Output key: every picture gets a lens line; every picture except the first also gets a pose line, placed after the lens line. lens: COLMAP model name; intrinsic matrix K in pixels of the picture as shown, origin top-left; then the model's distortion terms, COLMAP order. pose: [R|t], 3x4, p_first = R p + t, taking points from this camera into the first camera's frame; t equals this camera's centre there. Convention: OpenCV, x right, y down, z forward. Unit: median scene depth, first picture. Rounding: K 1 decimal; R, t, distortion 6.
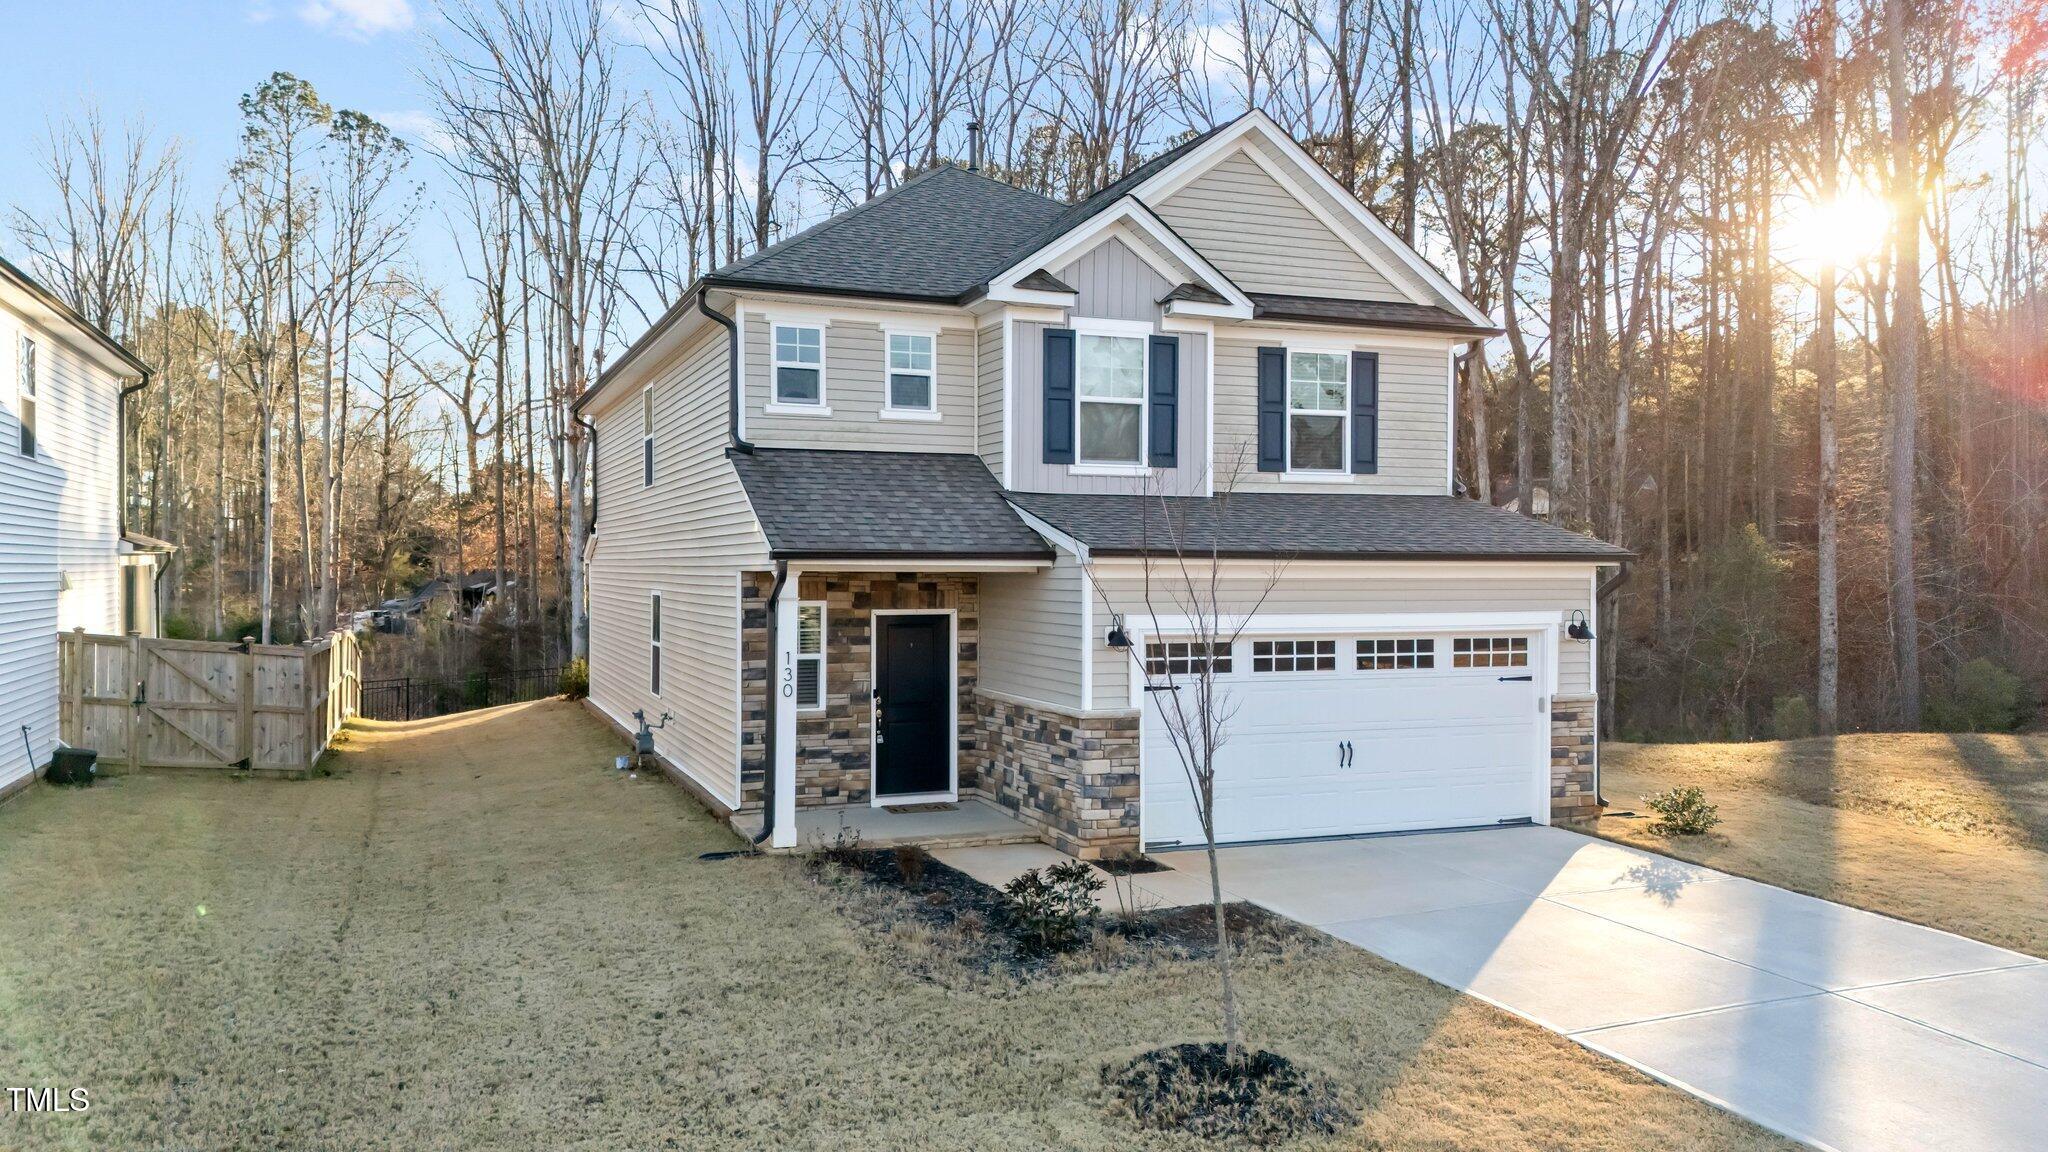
lens RADIAL K [[1454.3, 0, 1024.0], [0, 1454.3, 576.0], [0, 0, 1]] dist [0.046238, -0.002434]
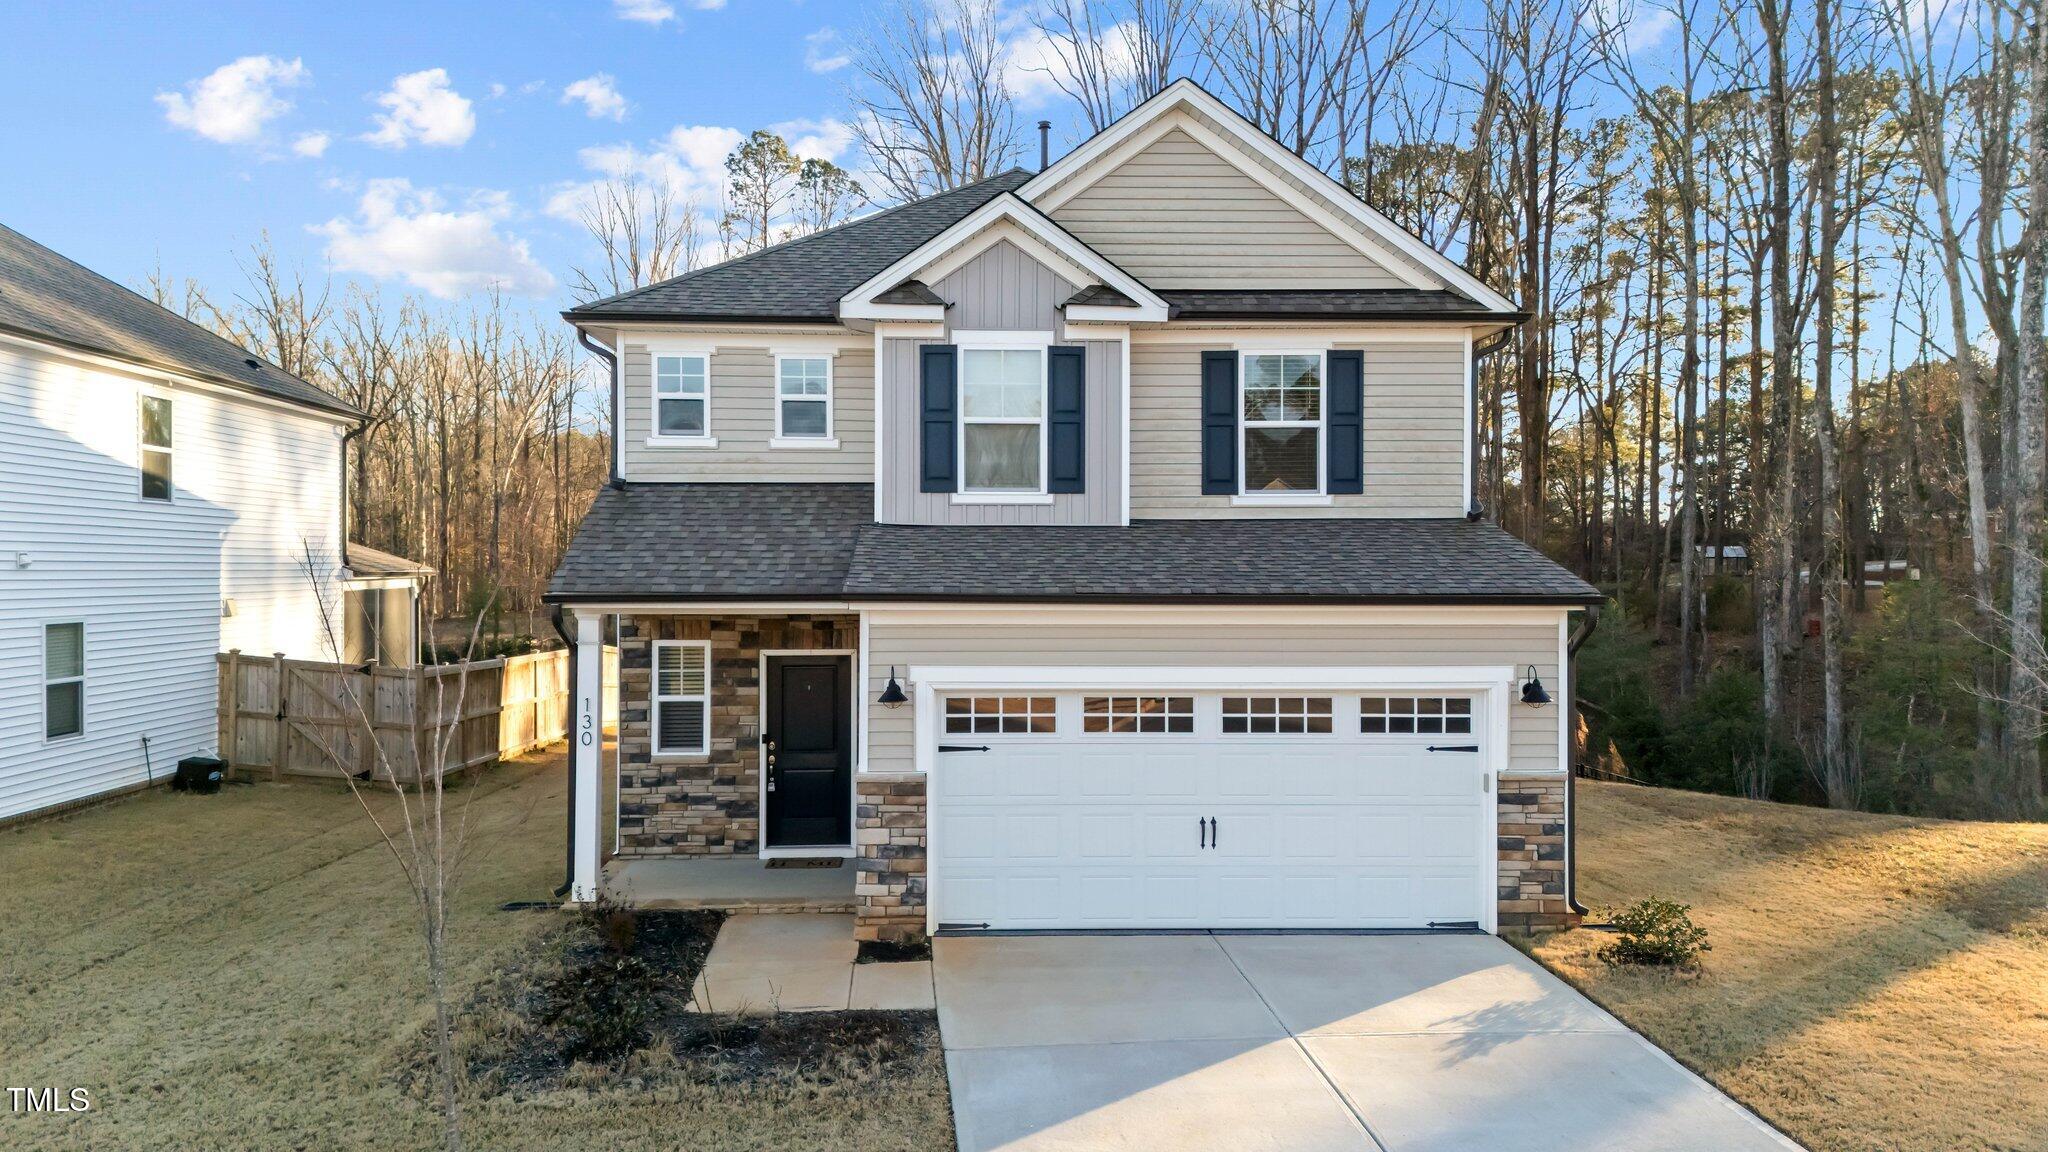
lens RADIAL K [[1468.1, 0, 1024.0], [0, 1468.1, 563.4], [0, 0, 1]] dist [0.051157, -0.051100]
pose [[0.946295, -0.003270, -0.323289, 0.368908], [-0.000629, 0.999928, -0.011954, -0.021886], [0.323305, 0.011515, 0.946225, 0.148670]]
